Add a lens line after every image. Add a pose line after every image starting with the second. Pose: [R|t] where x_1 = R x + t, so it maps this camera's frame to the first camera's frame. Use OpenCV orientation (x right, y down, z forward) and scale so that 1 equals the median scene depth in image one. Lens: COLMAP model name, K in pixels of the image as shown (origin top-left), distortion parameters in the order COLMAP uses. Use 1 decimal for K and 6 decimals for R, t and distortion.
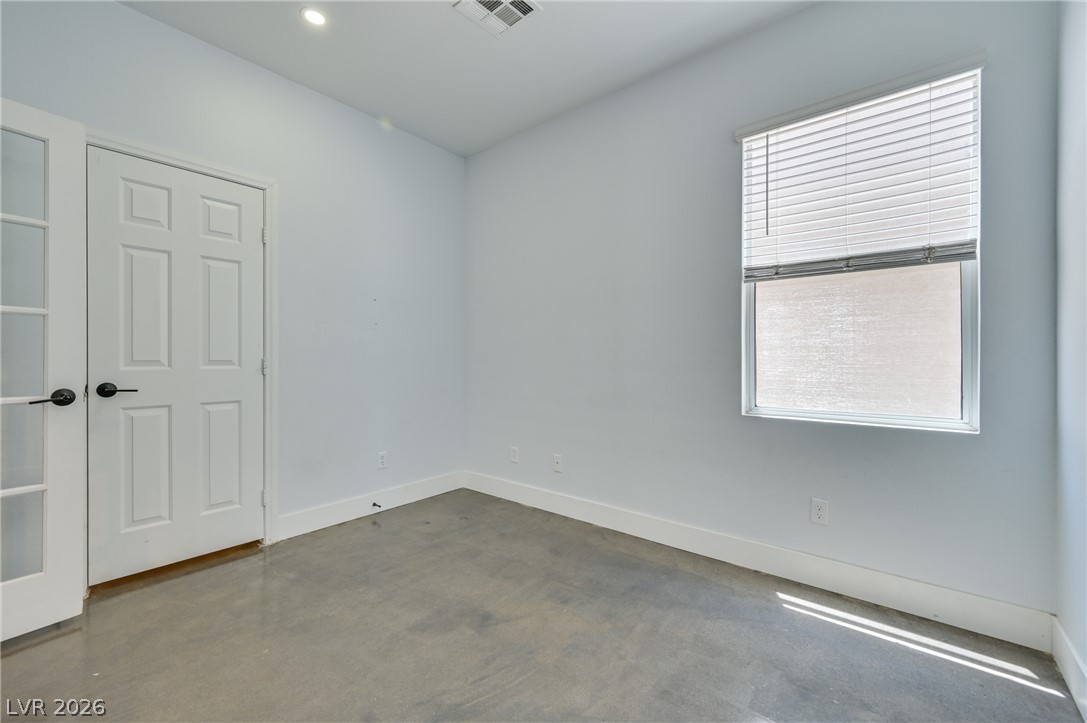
lens RADIAL K [[443.4, 0, 533.8], [0, 443.4, 360.9], [0, 0, 1]] dist [0.003222, 0.000153]
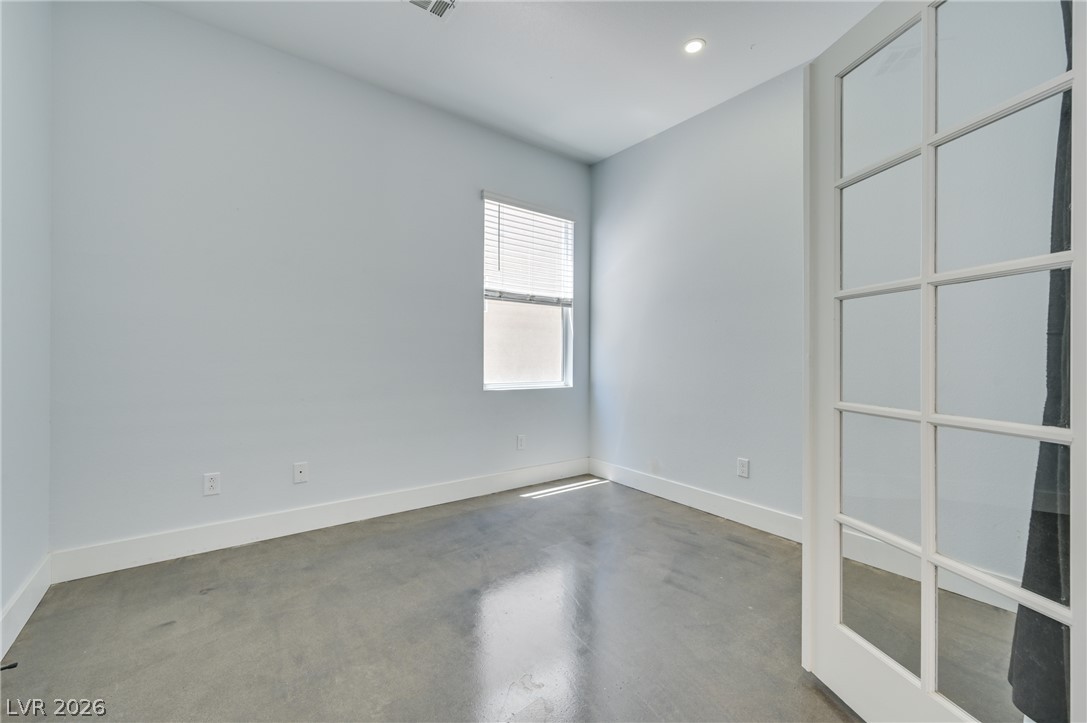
lens RADIAL K [[441.1, 0, 557.1], [0, 441.1, 358.5], [0, 0, 1]] dist [0.003118, 0.000154]
pose [[0.208032, -0.006622, 0.978100, -0.890772], [-0.010665, 0.999902, 0.009038, 0.001988], [-0.978064, -0.012311, 0.207941, 0.474701]]
